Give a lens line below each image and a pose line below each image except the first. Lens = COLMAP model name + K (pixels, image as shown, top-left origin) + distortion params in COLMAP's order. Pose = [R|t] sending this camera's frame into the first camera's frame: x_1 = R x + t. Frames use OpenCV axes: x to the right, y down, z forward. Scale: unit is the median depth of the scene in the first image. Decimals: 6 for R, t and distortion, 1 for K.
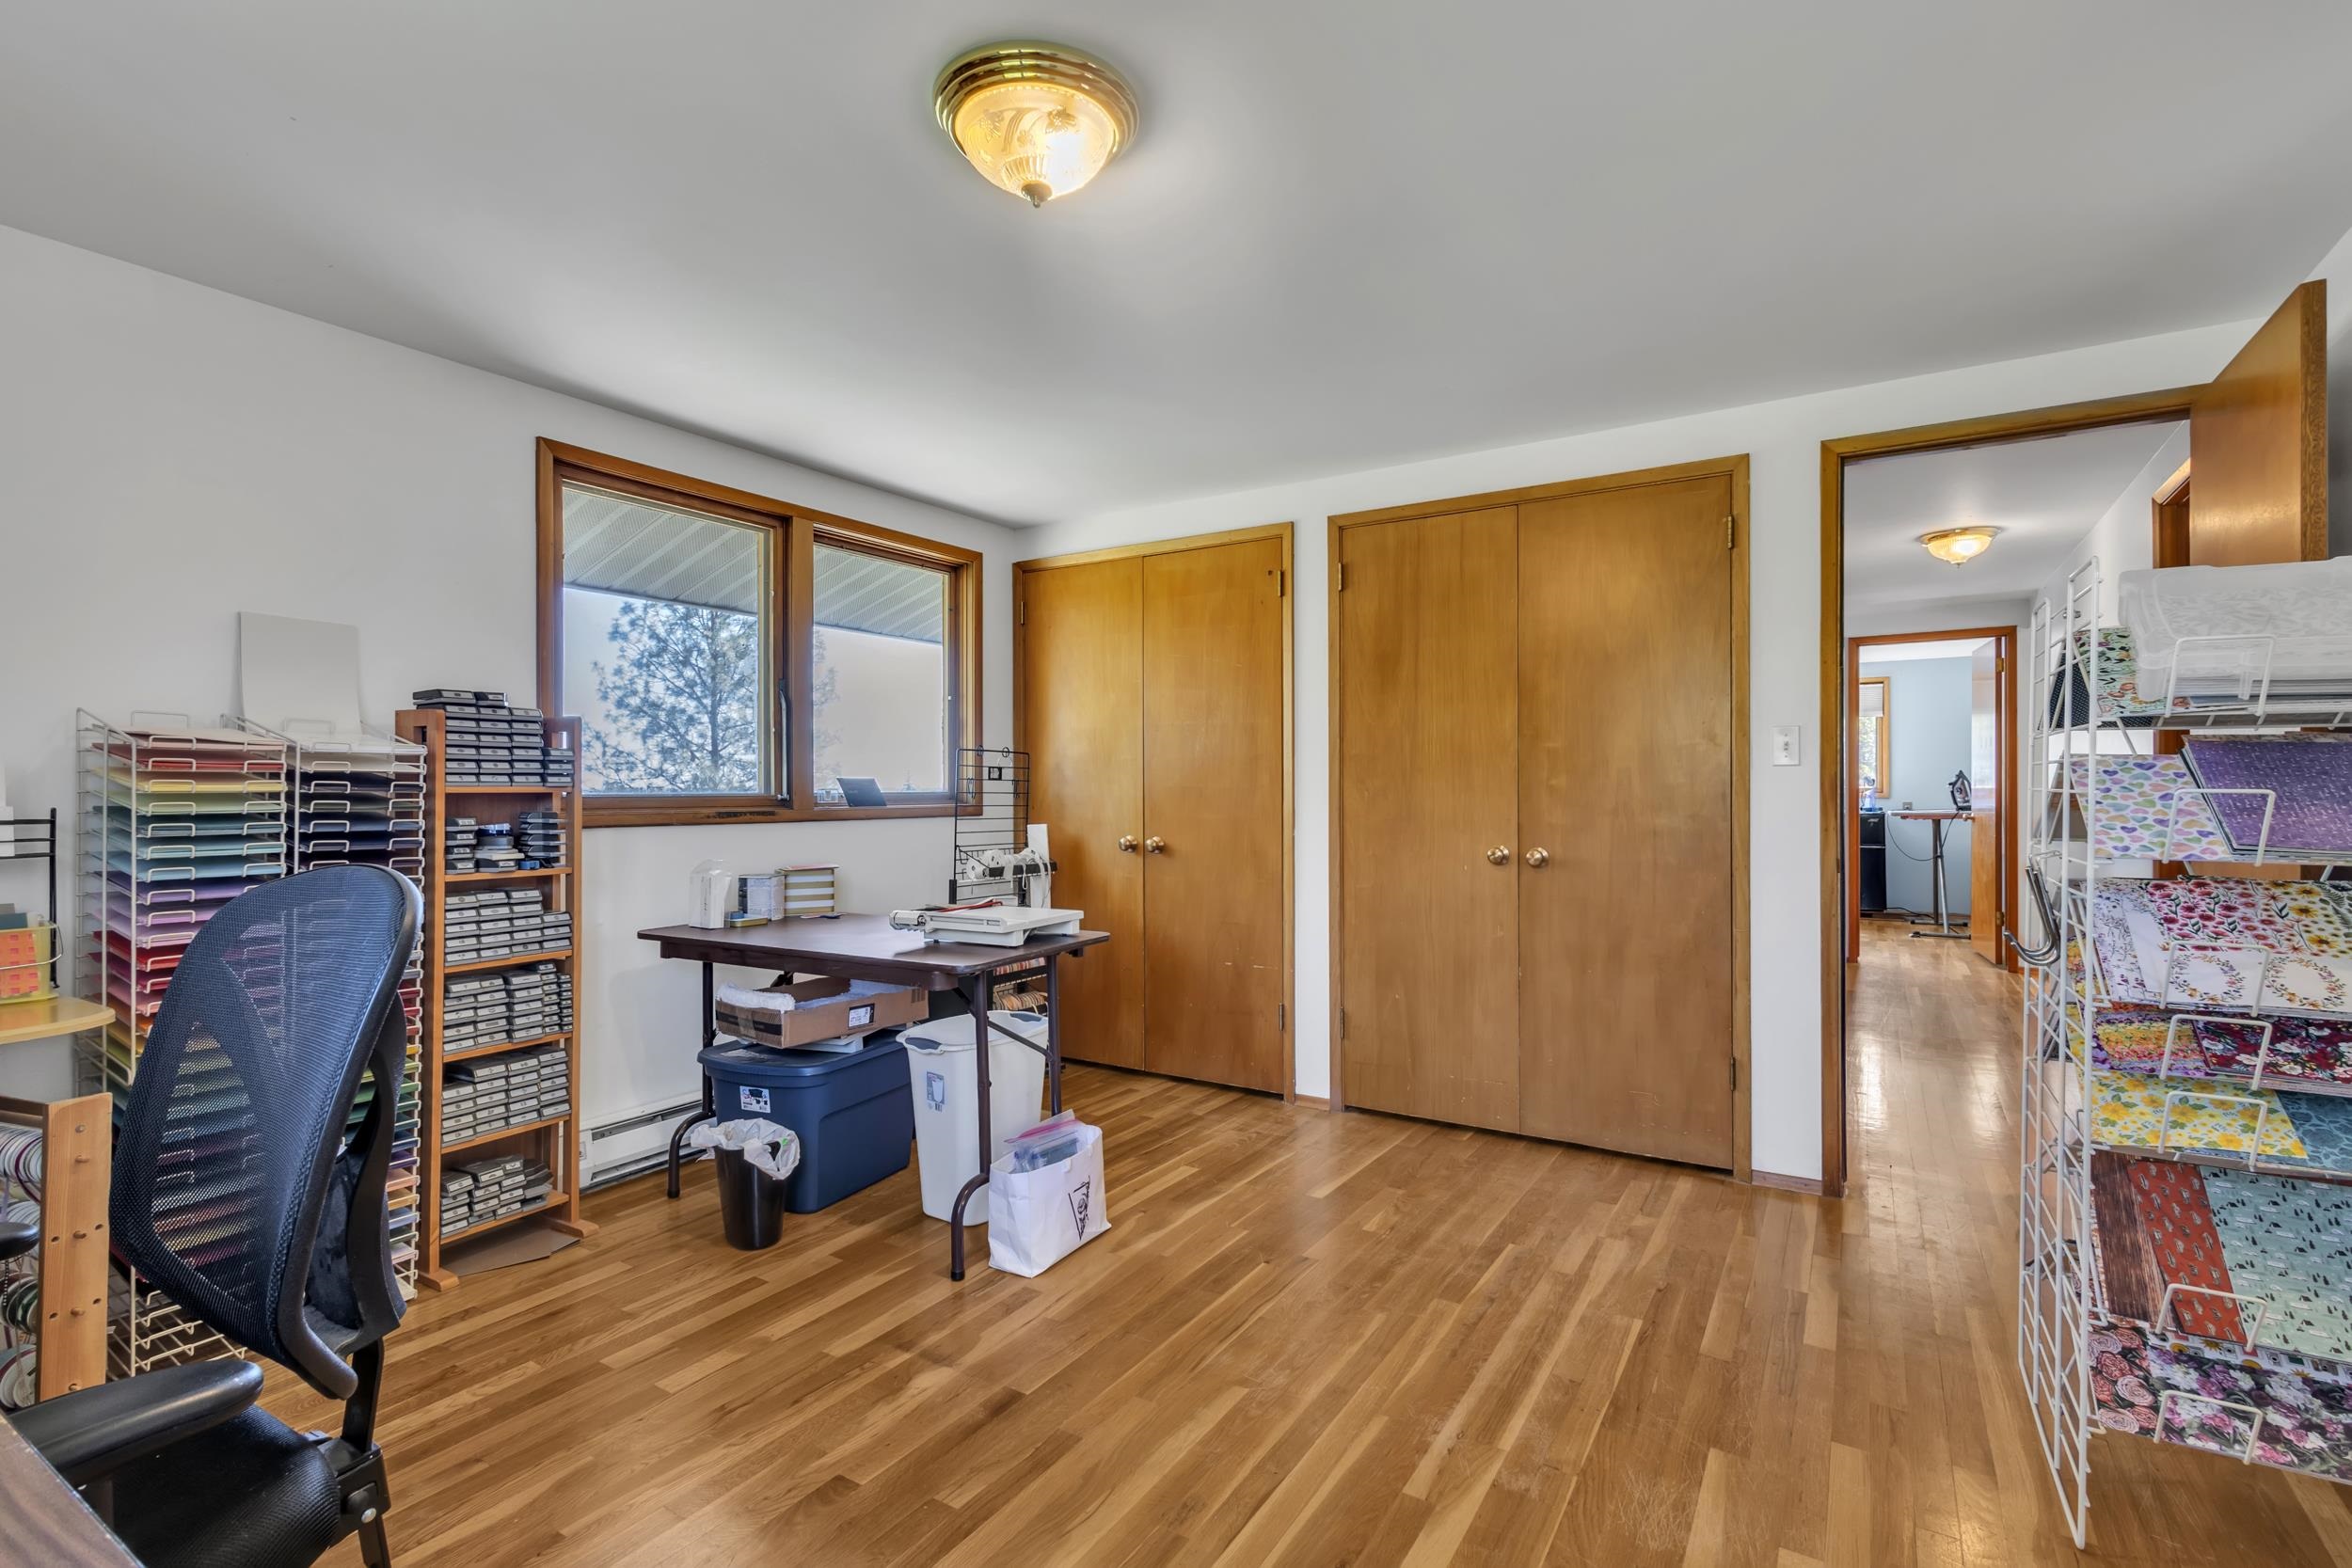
lens RADIAL K [[1091.1, 0, 1177.0], [0, 1091.1, 785.4], [0, 0, 1]] dist [0.011856, -0.000022]
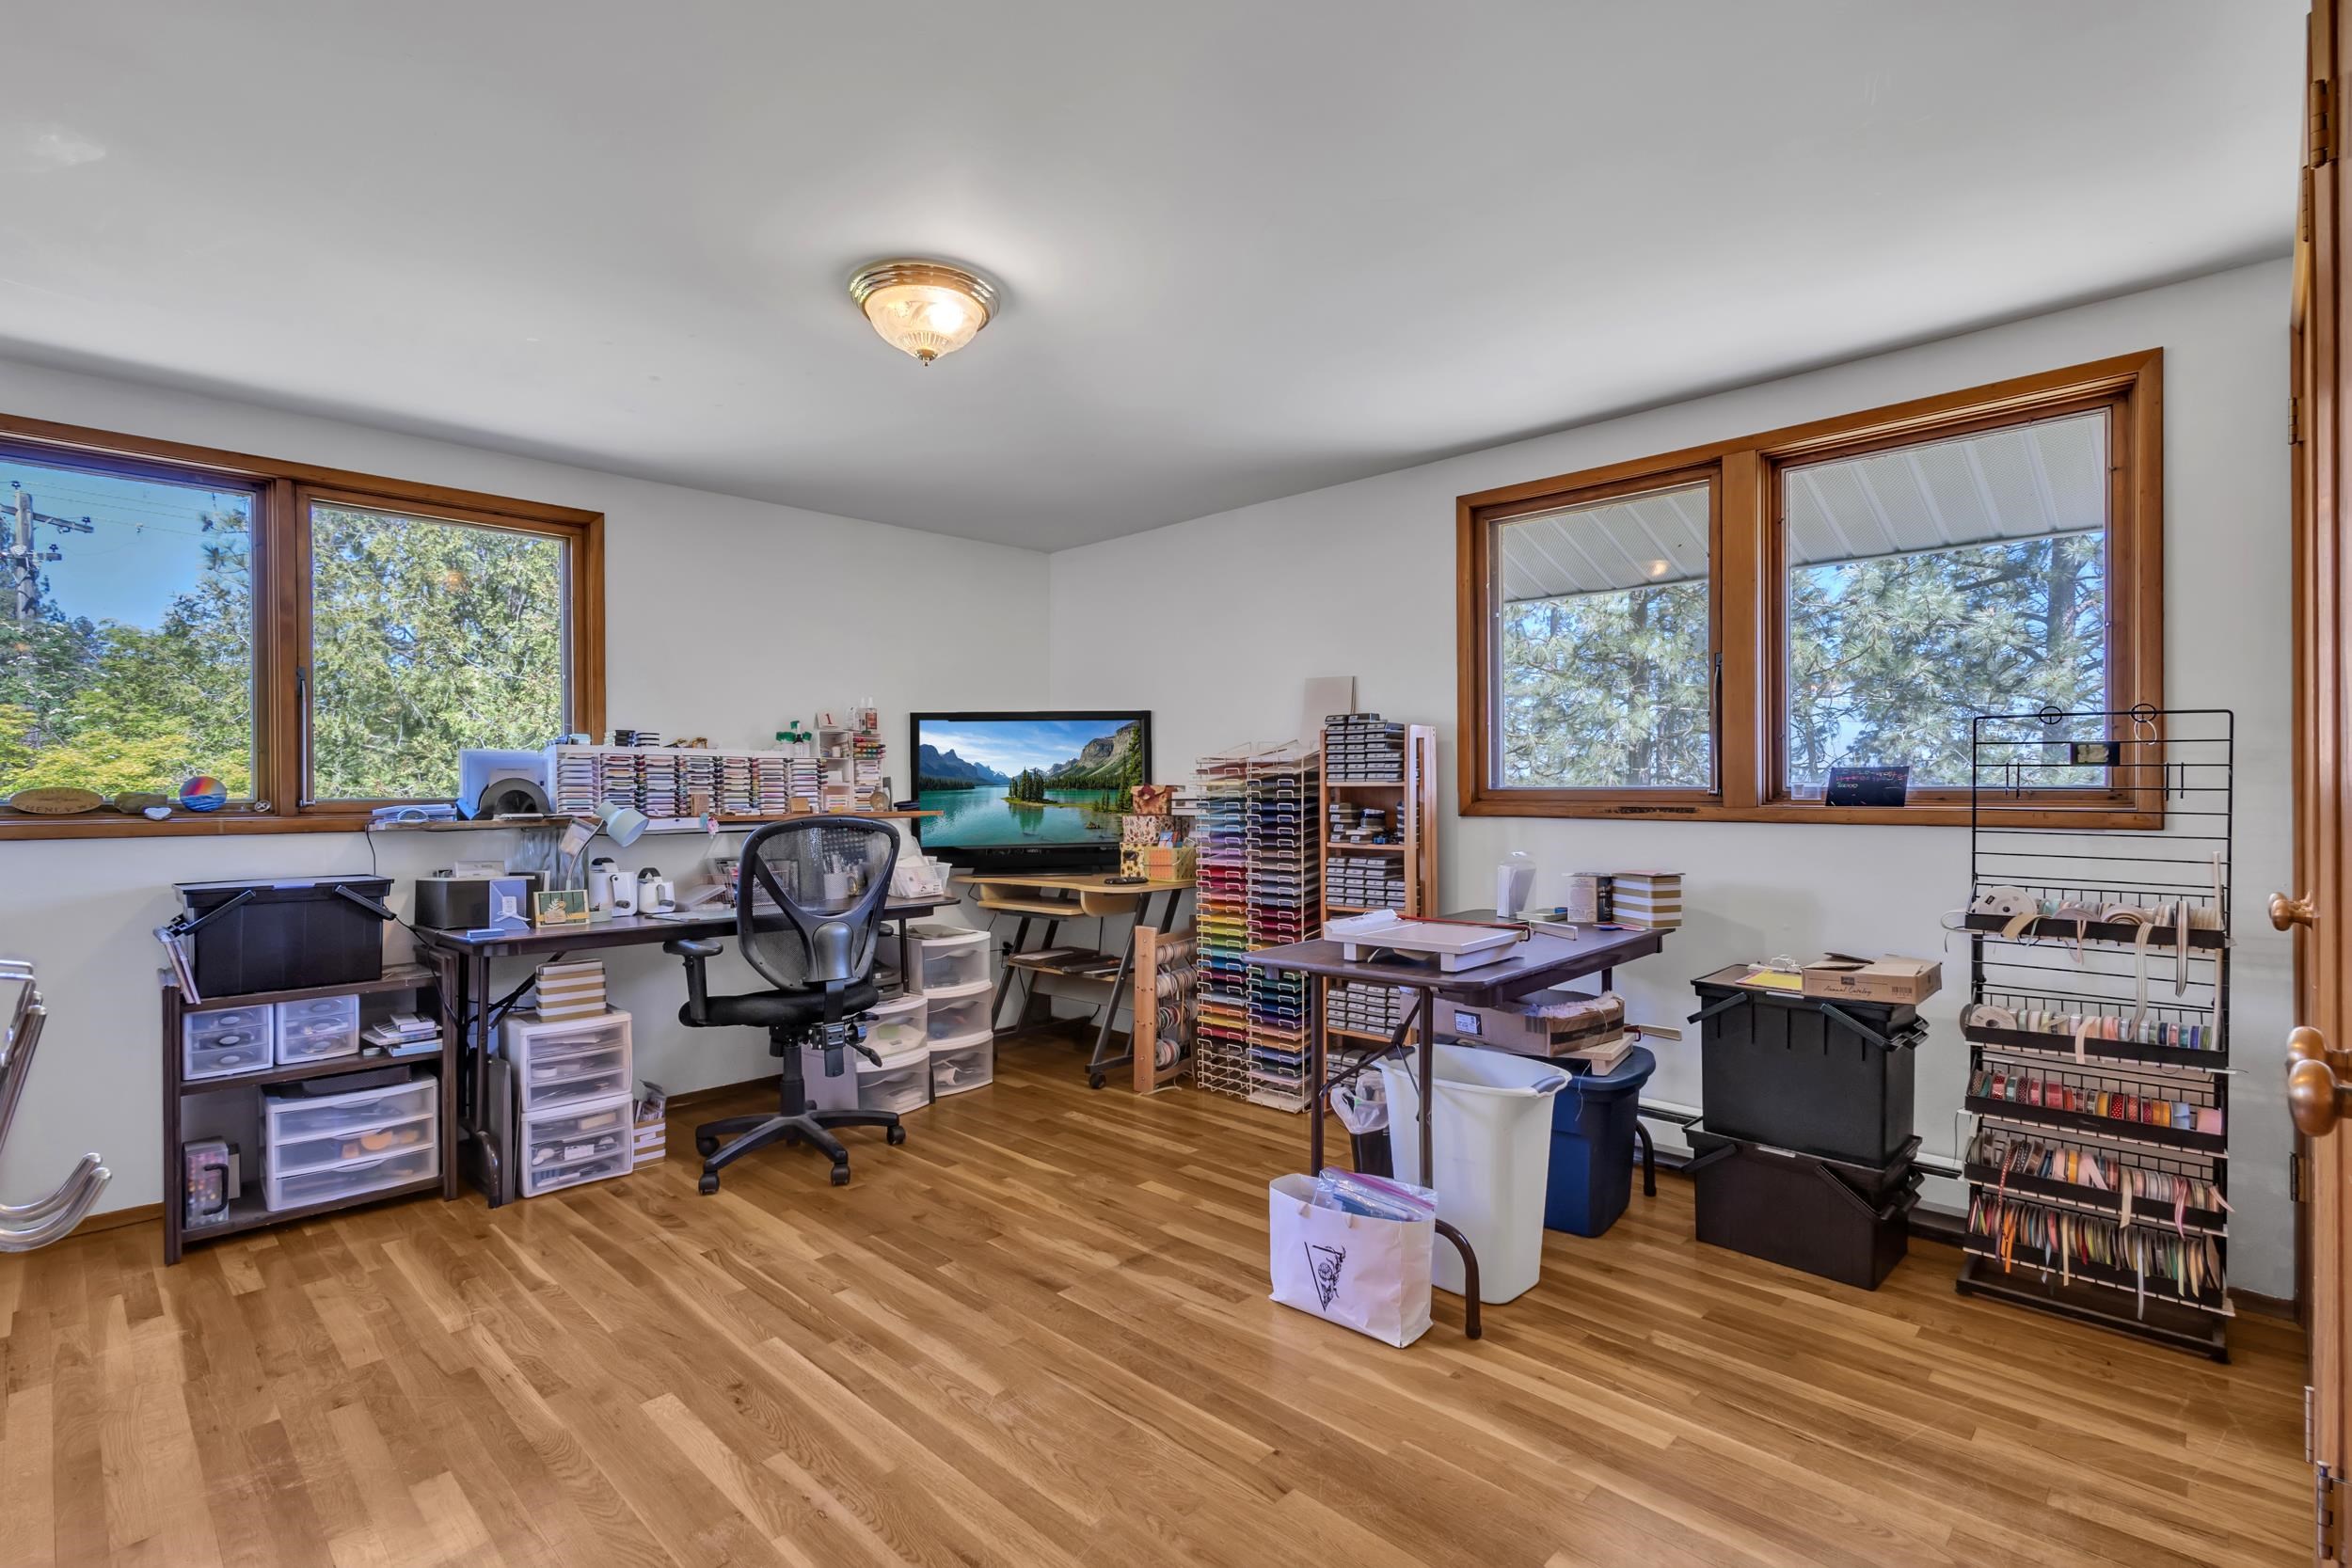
lens RADIAL K [[1091.1, 0, 1177.4], [0, 1091.1, 781.6], [0, 0, 1]] dist [0.011856, -0.000022]
pose [[-0.205155, 0.002620, -0.978726, 0.783992], [0.011711, 0.999931, 0.000222, -0.003028], [0.978659, -0.011417, -0.205172, 1.073647]]
